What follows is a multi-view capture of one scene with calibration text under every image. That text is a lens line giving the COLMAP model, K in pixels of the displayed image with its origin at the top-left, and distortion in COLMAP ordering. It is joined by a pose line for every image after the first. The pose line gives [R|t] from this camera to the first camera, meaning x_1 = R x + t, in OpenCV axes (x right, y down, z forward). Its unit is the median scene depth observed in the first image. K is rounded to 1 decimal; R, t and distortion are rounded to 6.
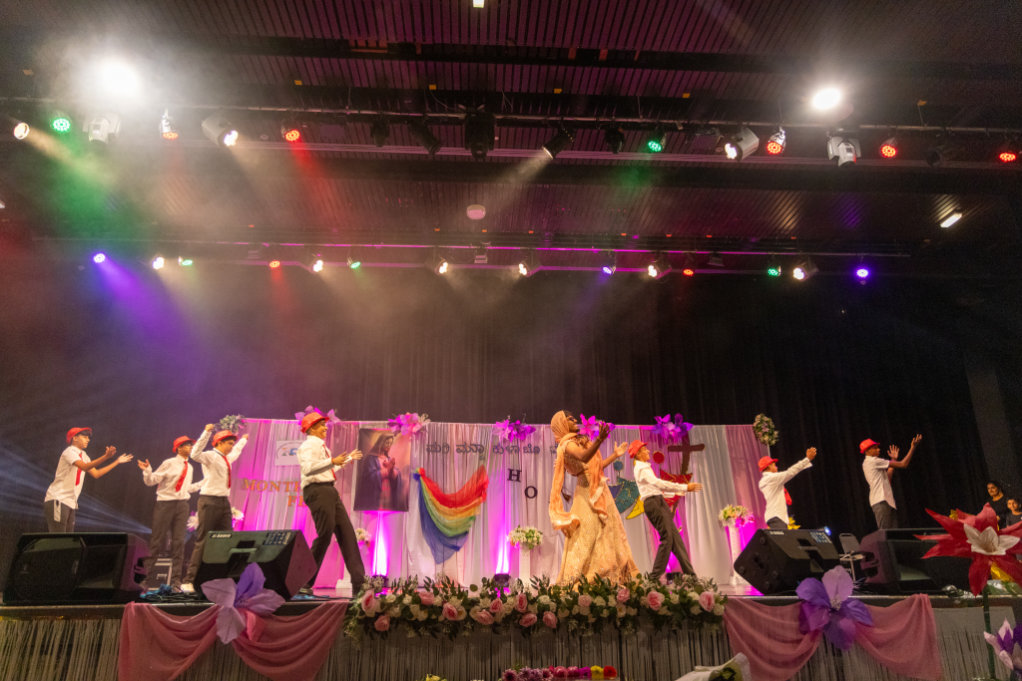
lens RADIAL K [[687.2, 0, 513.0], [0, 687.2, 340.0], [0, 0, 1]] dist [0.010349, -0.001009]
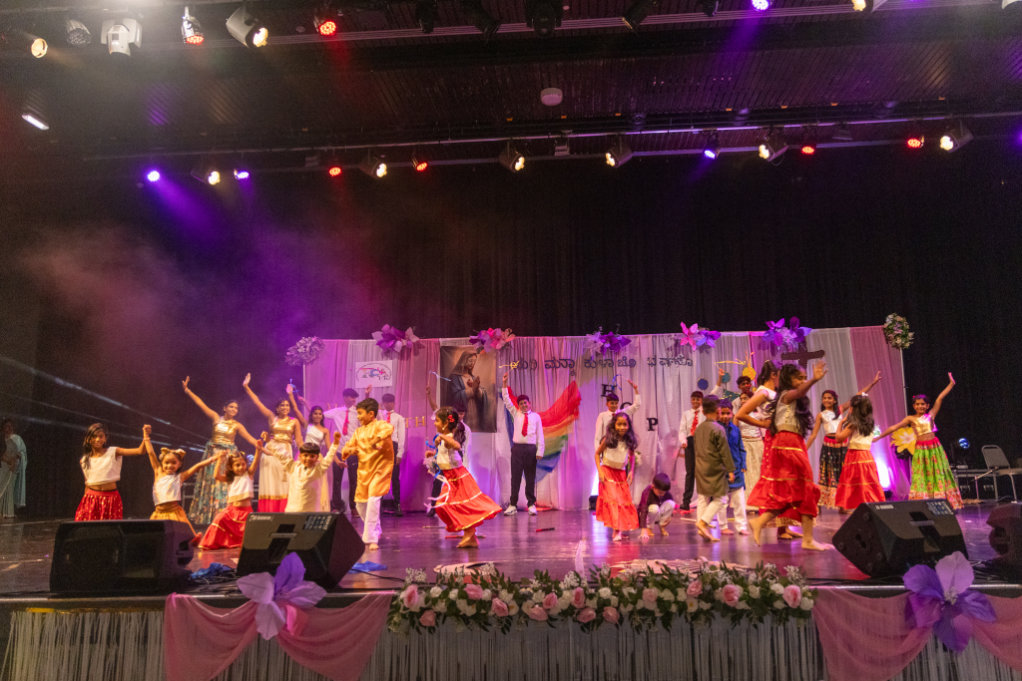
lens RADIAL K [[738.4, 0, 540.0], [0, 738.4, 350.1], [0, 0, 1]] dist [0.009606, -0.000248]
pose [[0.992655, -0.032654, -0.116487, 0.036968], [0.052856, 0.983184, 0.174804, -0.046231], [0.108820, -0.179677, 0.977688, 0.047724]]
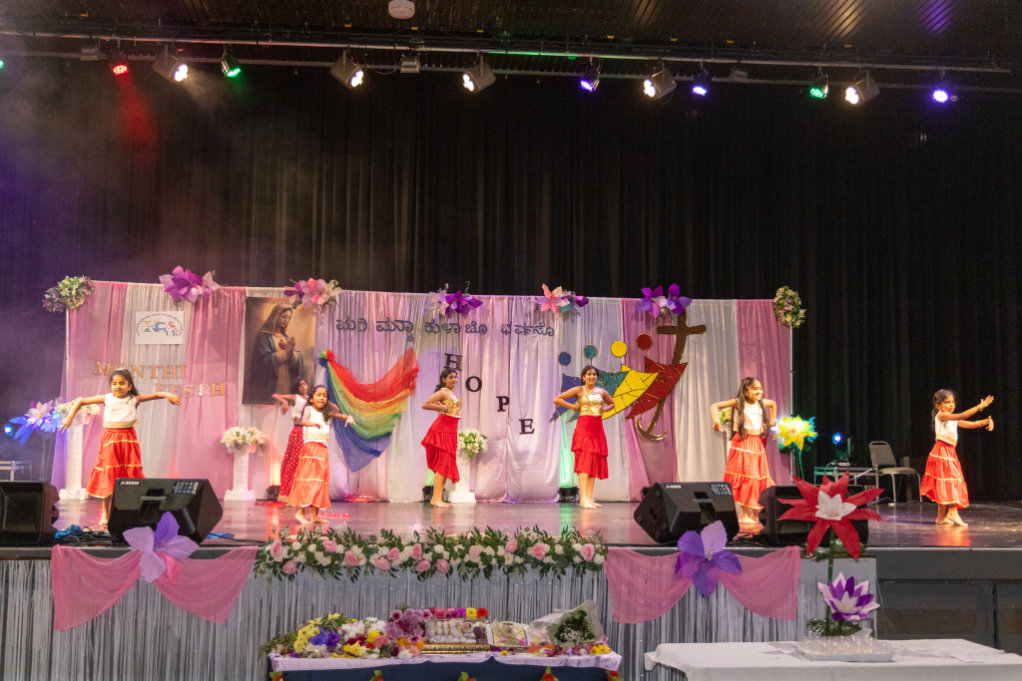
lens RADIAL K [[1137.7, 0, 511.8], [0, 1137.7, 339.3], [0, 0, 1]] dist [0.001501, 0.018576]
pose [[0.999541, 0.018449, 0.024034, 0.049054], [-0.023462, 0.973217, 0.228688, -0.157206], [-0.019172, -0.229147, 0.973203, -0.296201]]
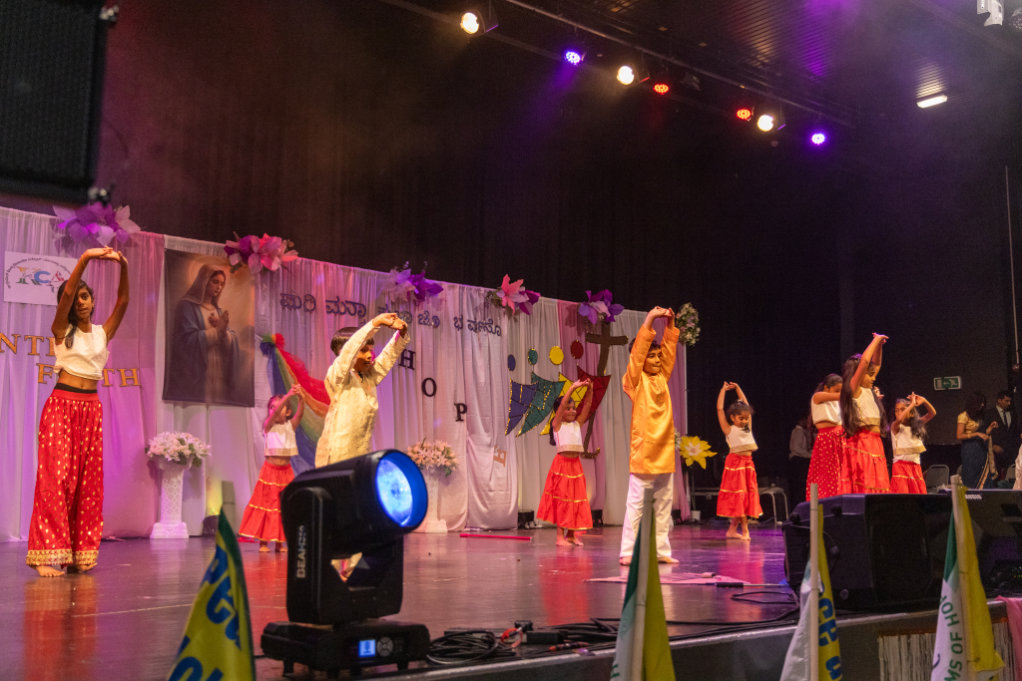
lens RADIAL K [[1137.7, 0, 511.8], [0, 1137.7, 339.3], [0, 0, 1]] dist [0.001501, 0.018576]
pose [[0.796975, 0.089762, 0.597305, -0.713909], [-0.203827, 0.970856, 0.126064, 0.042921], [-0.568582, -0.222217, 0.792044, 0.191589]]
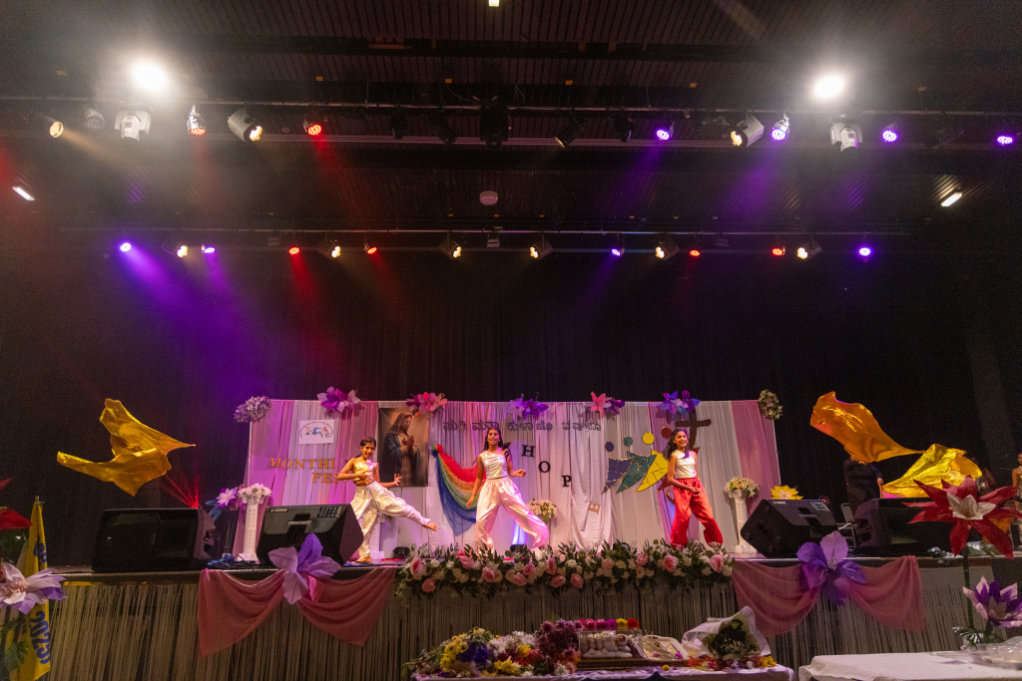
lens RADIAL K [[687.2, 0, 513.0], [0, 687.2, 340.0], [0, 0, 1]] dist [0.010349, -0.001009]
pose [[0.999907, -0.012014, -0.006460, -0.016781], [0.012238, 0.999282, 0.035852, -0.012408], [0.006025, -0.035928, 0.999336, -0.047665]]
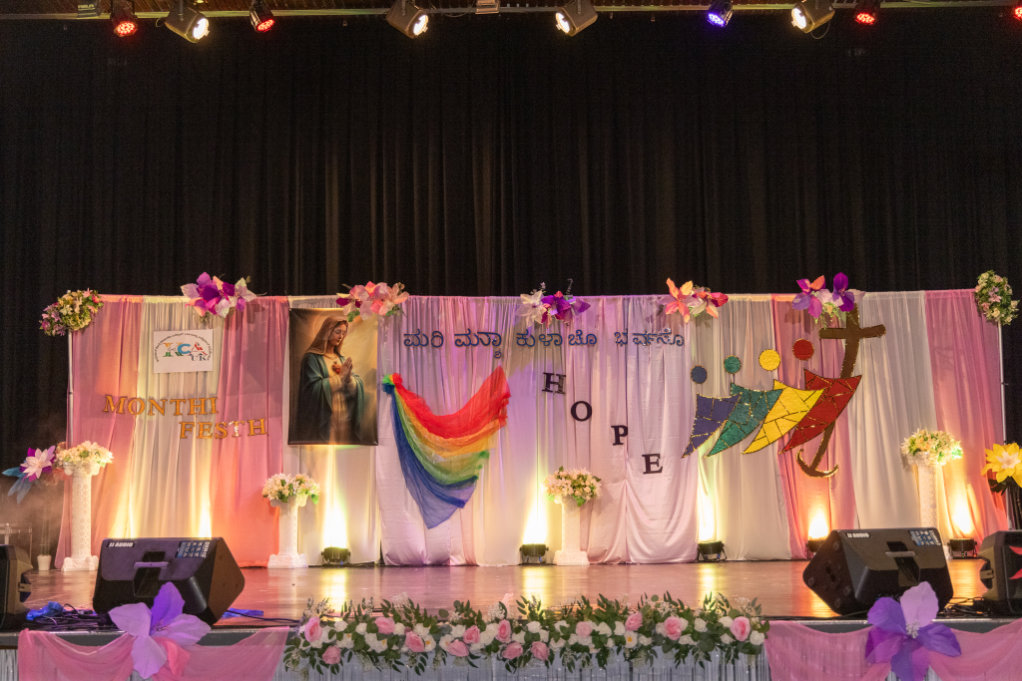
lens RADIAL K [[1394.4, 0, 510.3], [0, 1394.4, 337.5], [0, 0, 1]] dist [0.009291, -0.000586]
pose [[0.997927, -0.013501, -0.062924, 0.054496], [0.026366, 0.977694, 0.208371, -0.123637], [0.058708, -0.209598, 0.976024, -0.217009]]
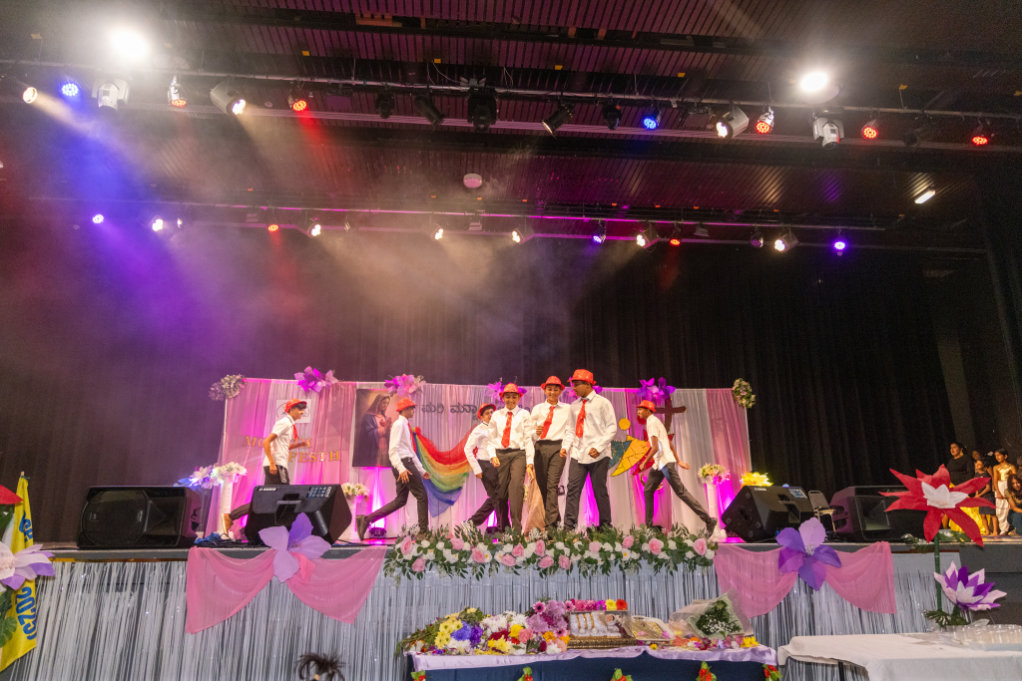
lens RADIAL K [[687.2, 0, 513.0], [0, 687.2, 340.0], [0, 0, 1]] dist [0.010349, -0.001009]
pose [[0.999349, 0.011507, 0.034181, -0.032813], [-0.013536, 0.998122, 0.059744, -0.013584], [-0.033429, -0.060168, 0.997628, -0.051531]]
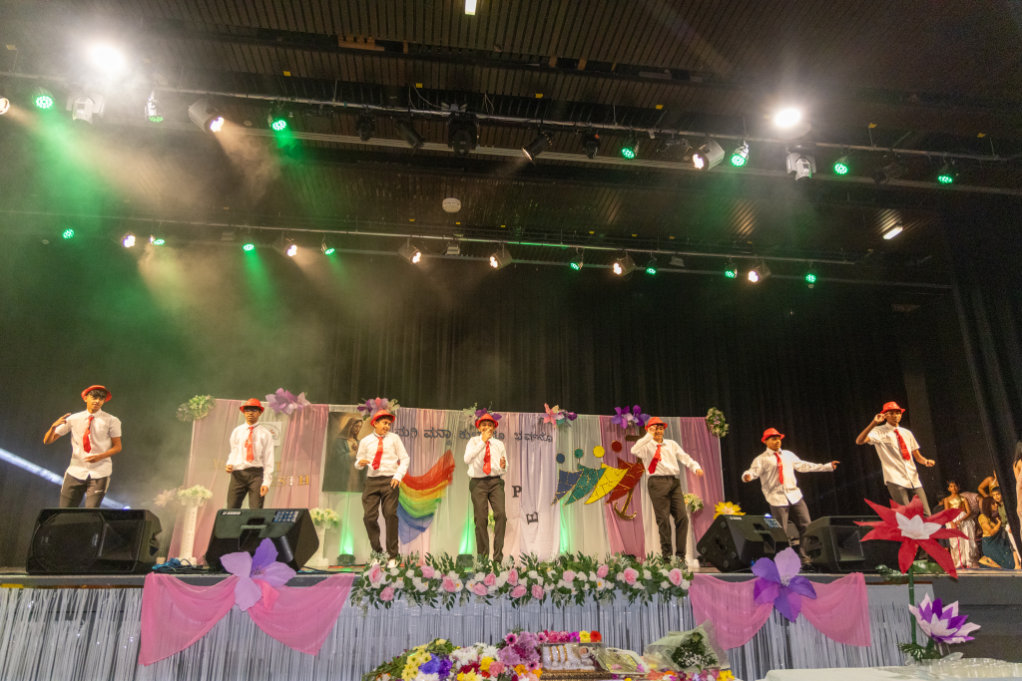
lens RADIAL K [[685.1, 0, 512.9], [0, 685.1, 340.0], [0, 0, 1]] dist [0.007092, 0.001005]
pose [[0.997114, 0.032281, 0.068719, -0.033032], [-0.033757, 0.999221, 0.020427, -0.010544], [-0.068006, -0.022688, 0.997427, -0.043010]]
